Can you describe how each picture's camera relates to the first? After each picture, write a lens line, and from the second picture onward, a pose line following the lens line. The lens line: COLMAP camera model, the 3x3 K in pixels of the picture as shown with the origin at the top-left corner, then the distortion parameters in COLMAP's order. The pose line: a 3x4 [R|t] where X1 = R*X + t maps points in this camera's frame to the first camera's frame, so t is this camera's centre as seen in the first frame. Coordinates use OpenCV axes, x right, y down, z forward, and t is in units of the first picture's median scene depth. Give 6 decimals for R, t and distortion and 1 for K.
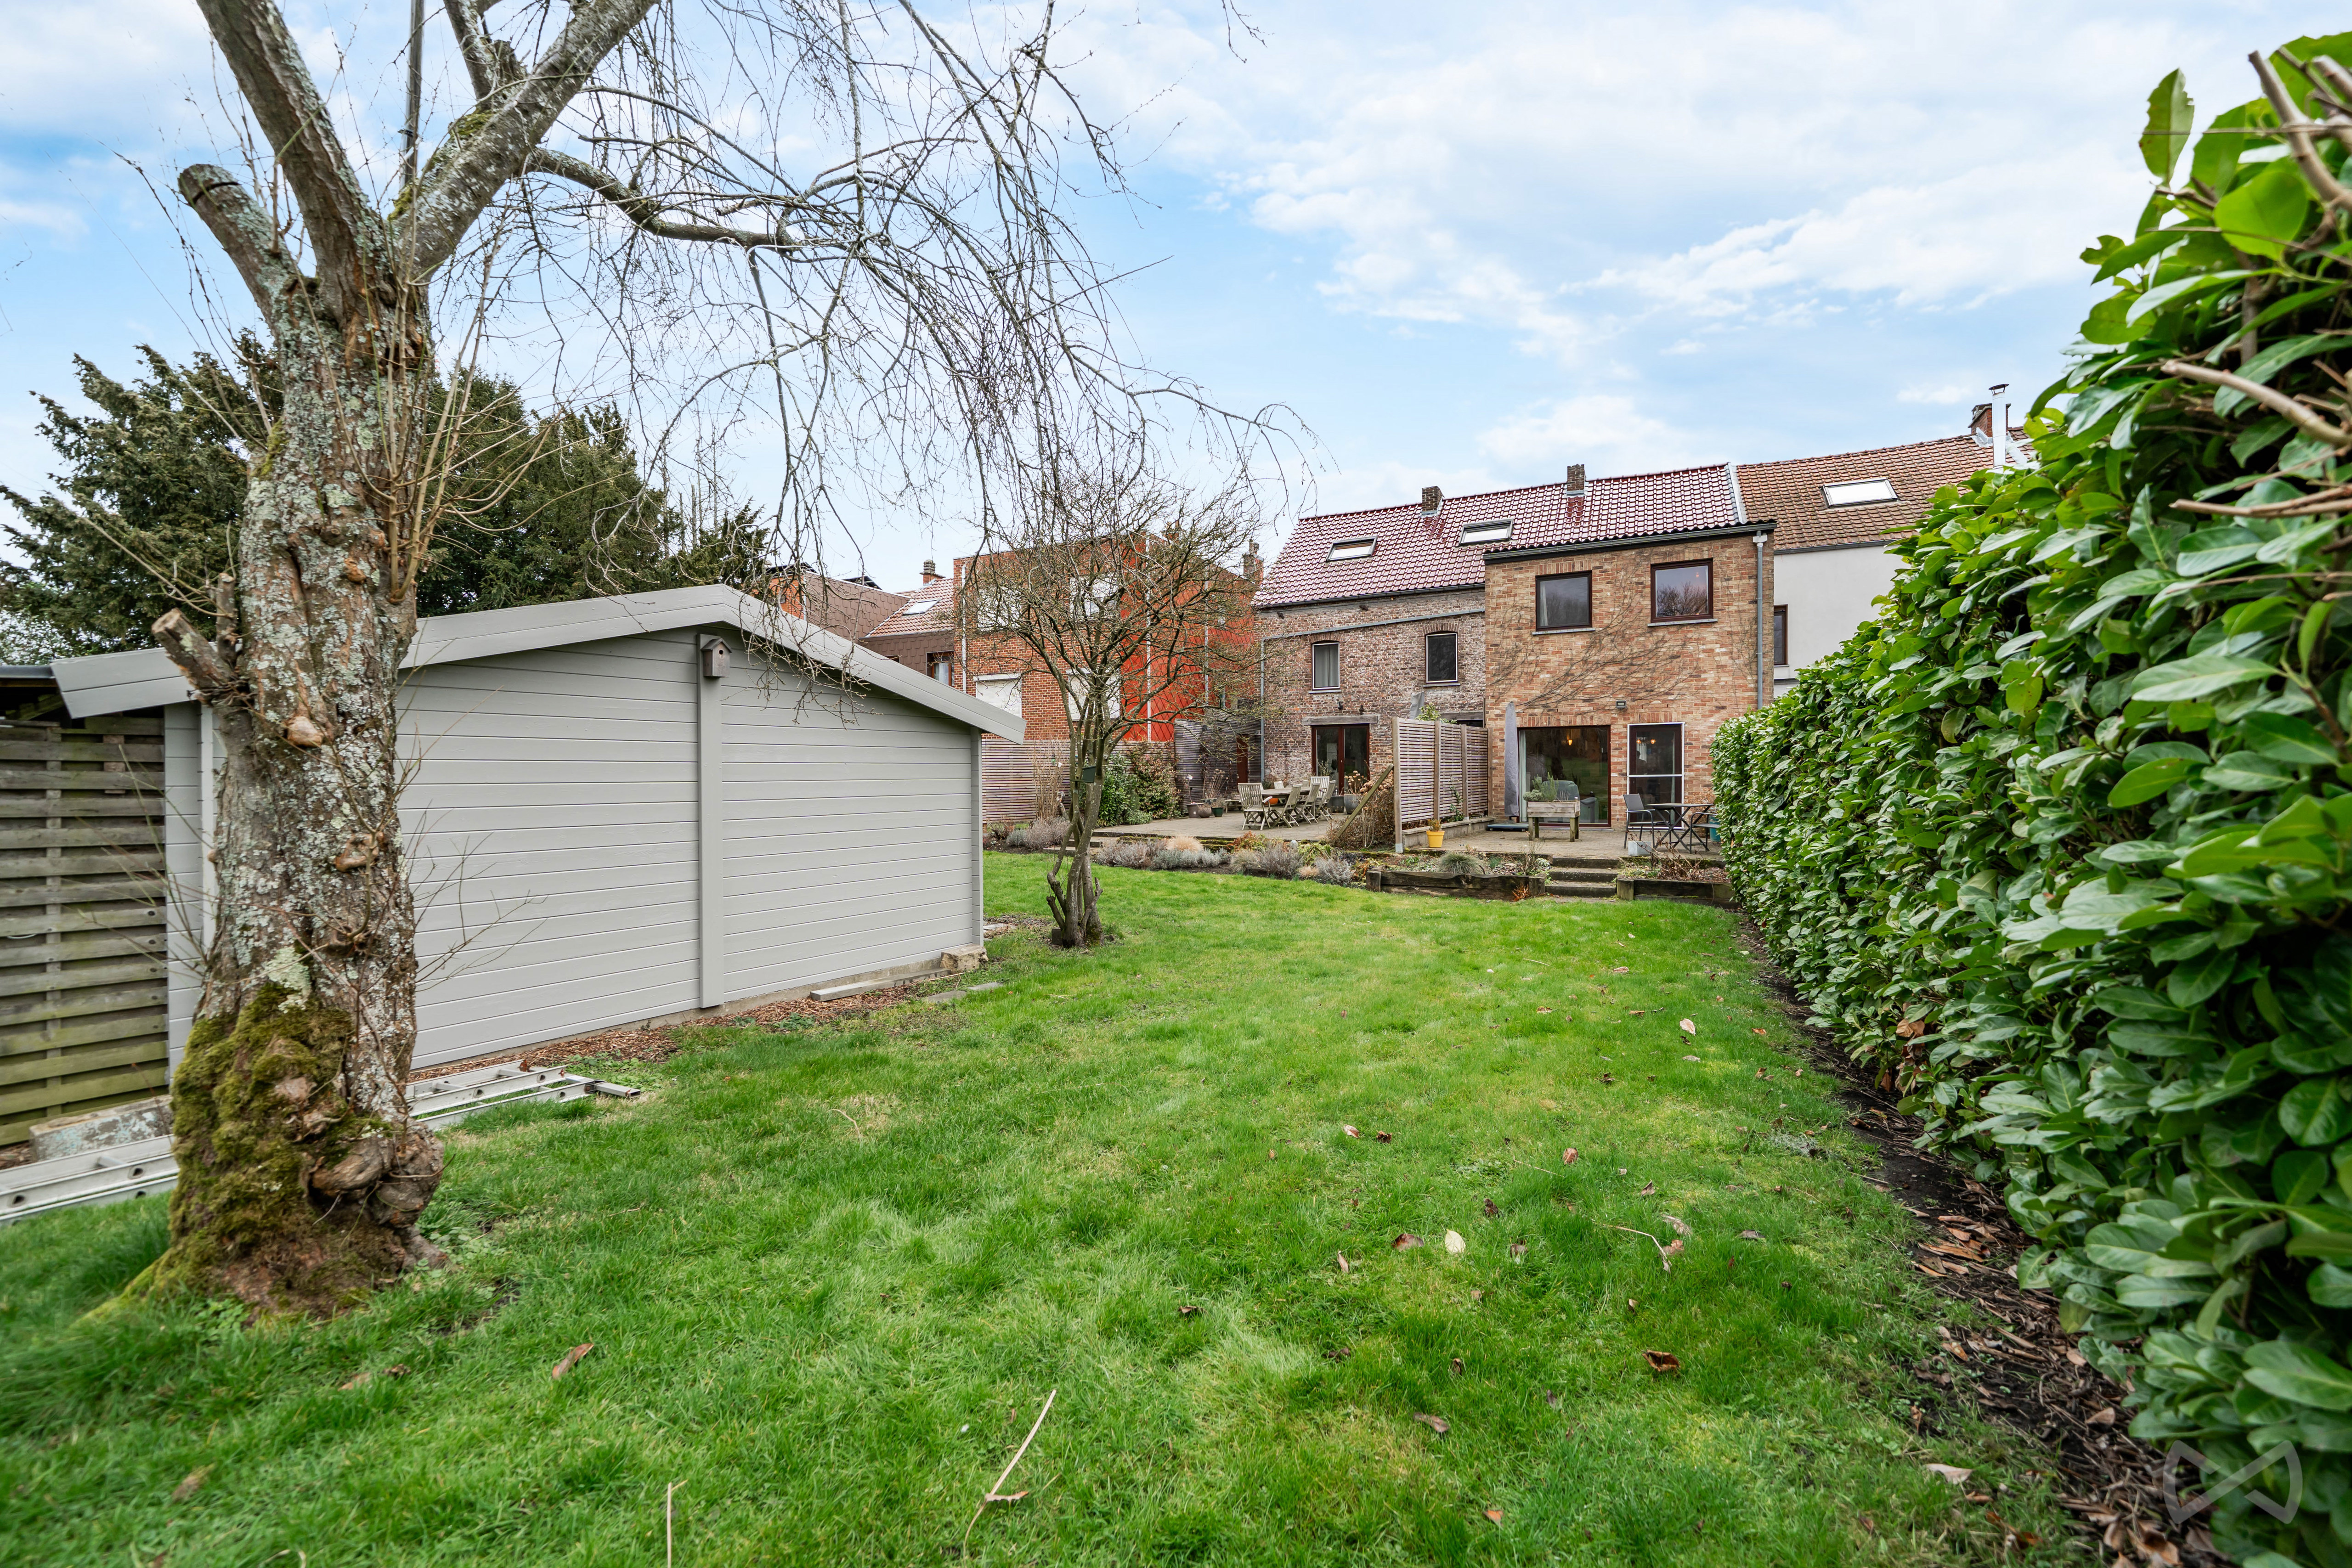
lens RADIAL K [[902.3, 0, 1168.1], [0, 902.3, 788.6], [0, 0, 1]] dist [-0.001000, -0.000009]
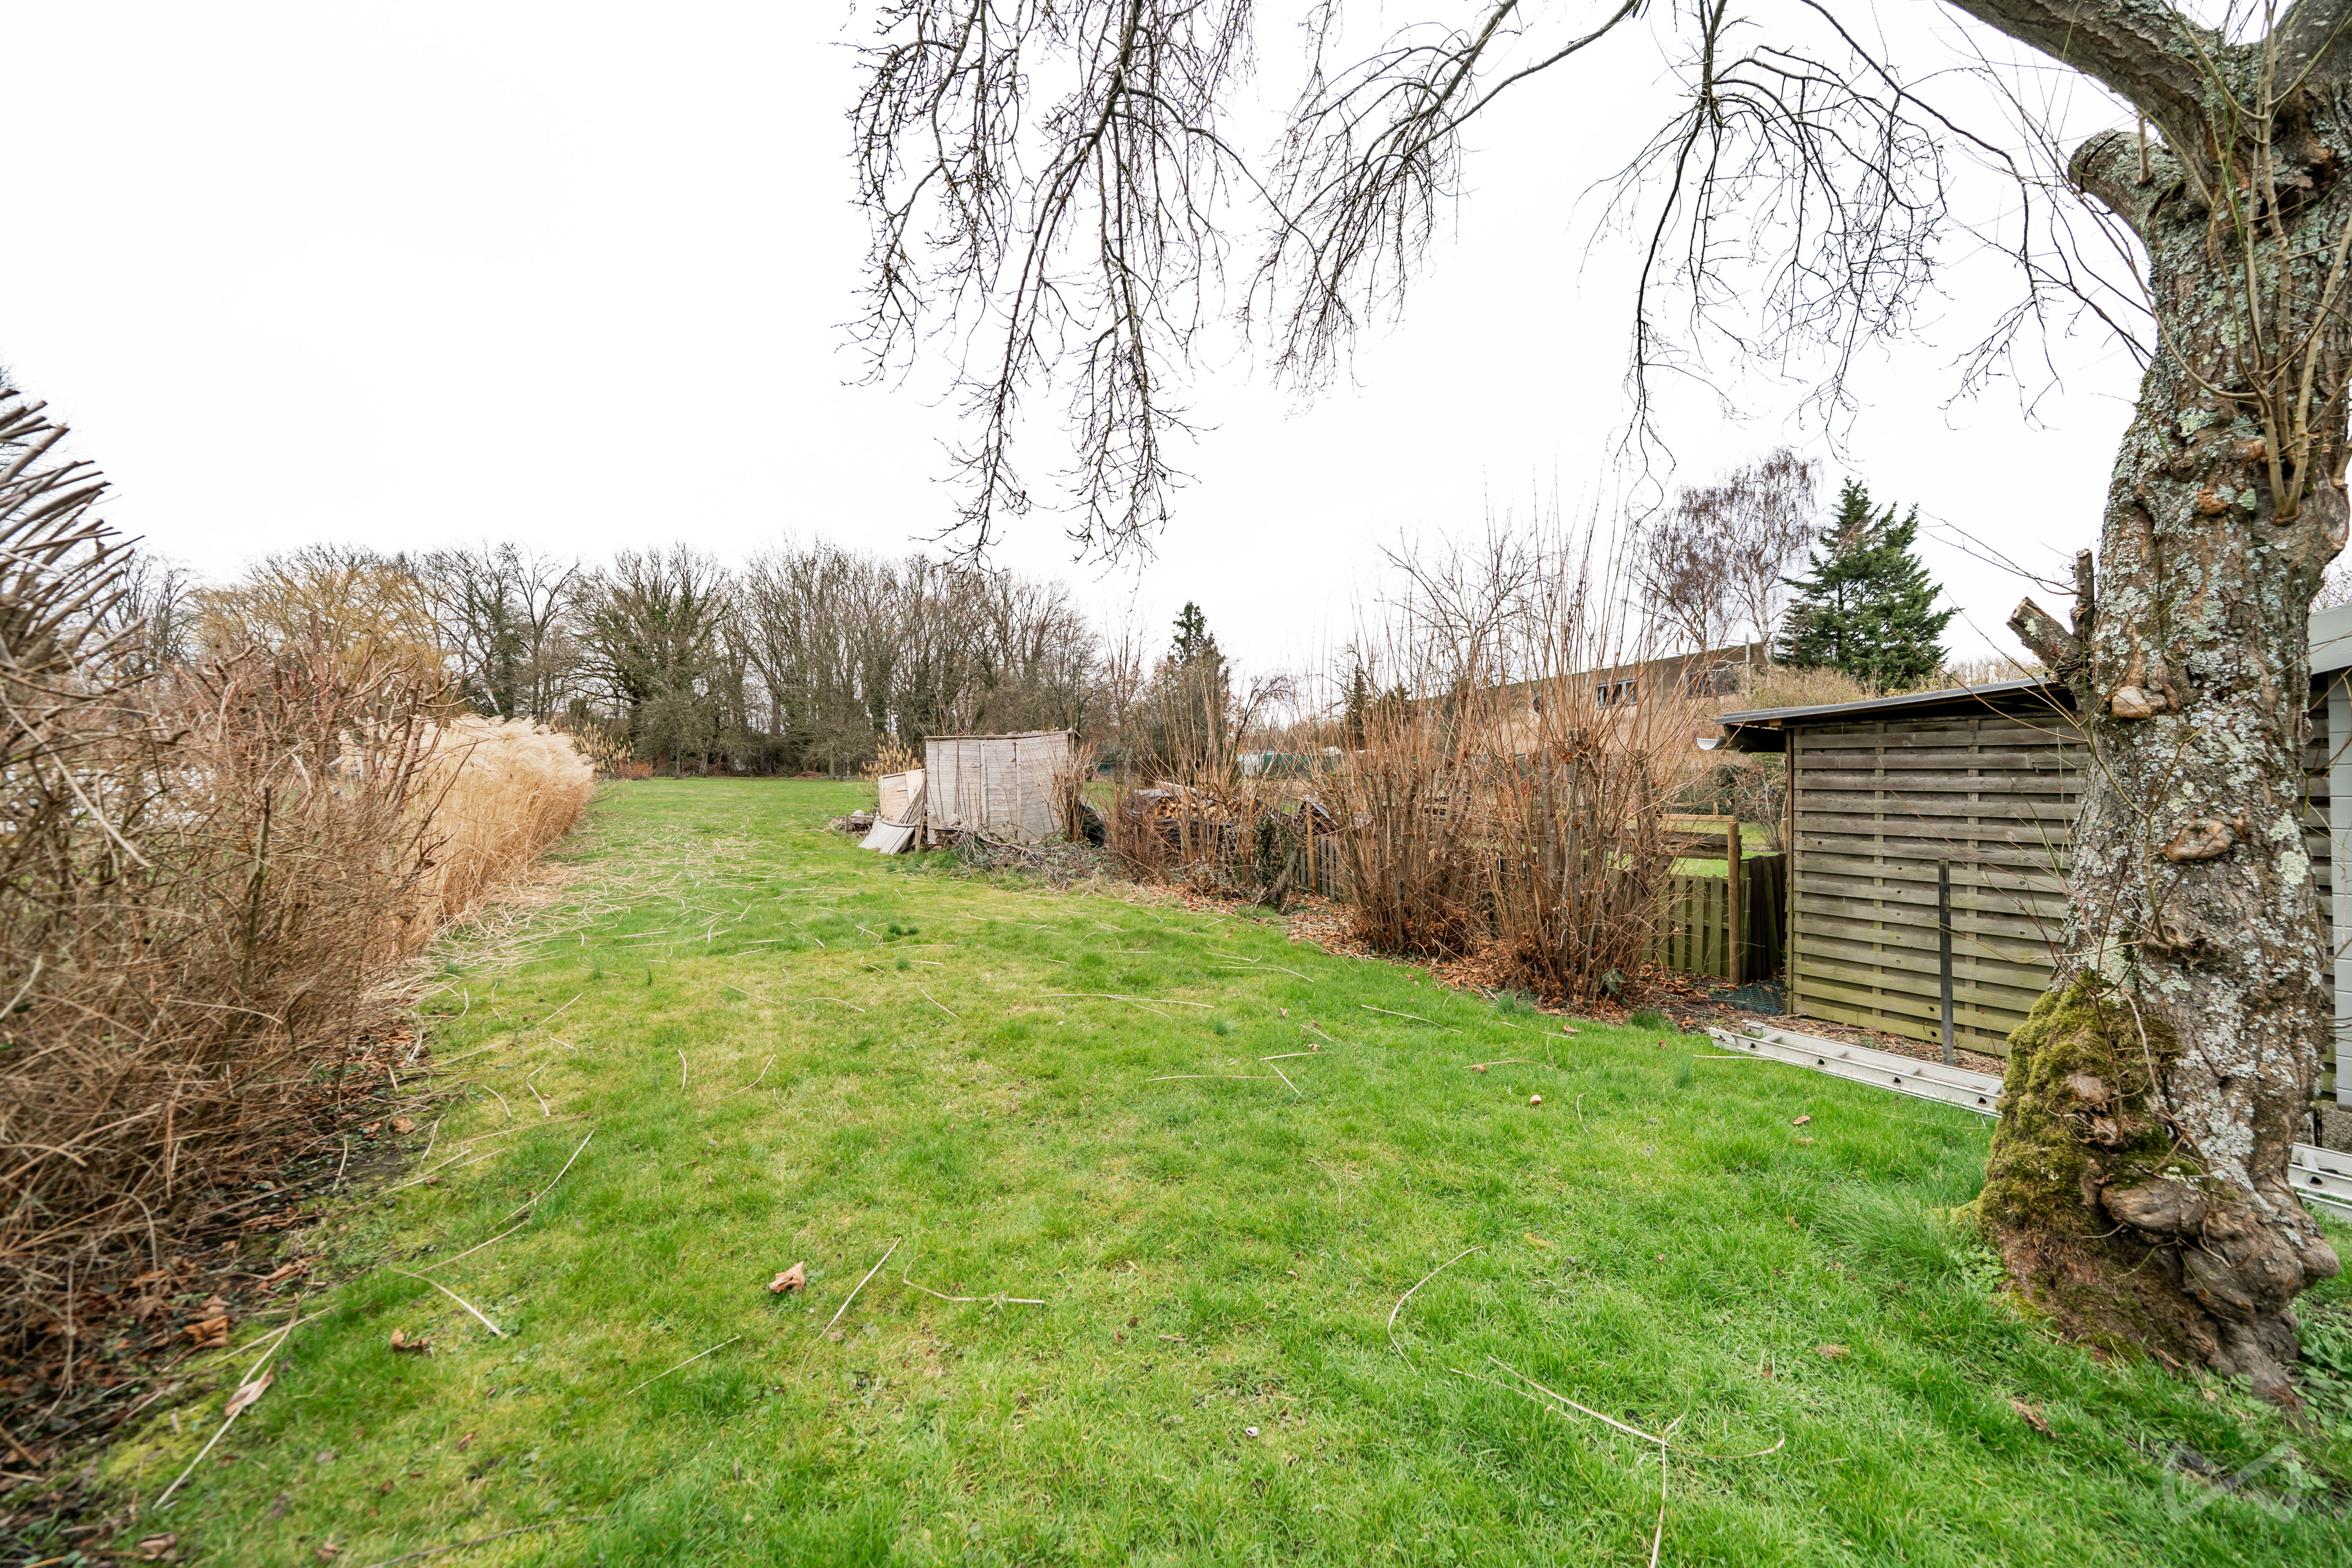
lens RADIAL K [[838.6, 0, 1164.9], [0, 838.6, 775.5], [0, 0, 1]] dist [-0.000988, 0.000010]
pose [[-0.407942, 0.002681, -0.913004, 0.199685], [0.006336, 0.999980, 0.000105, 0.003618], [0.912986, -0.005742, -0.407951, 0.446885]]
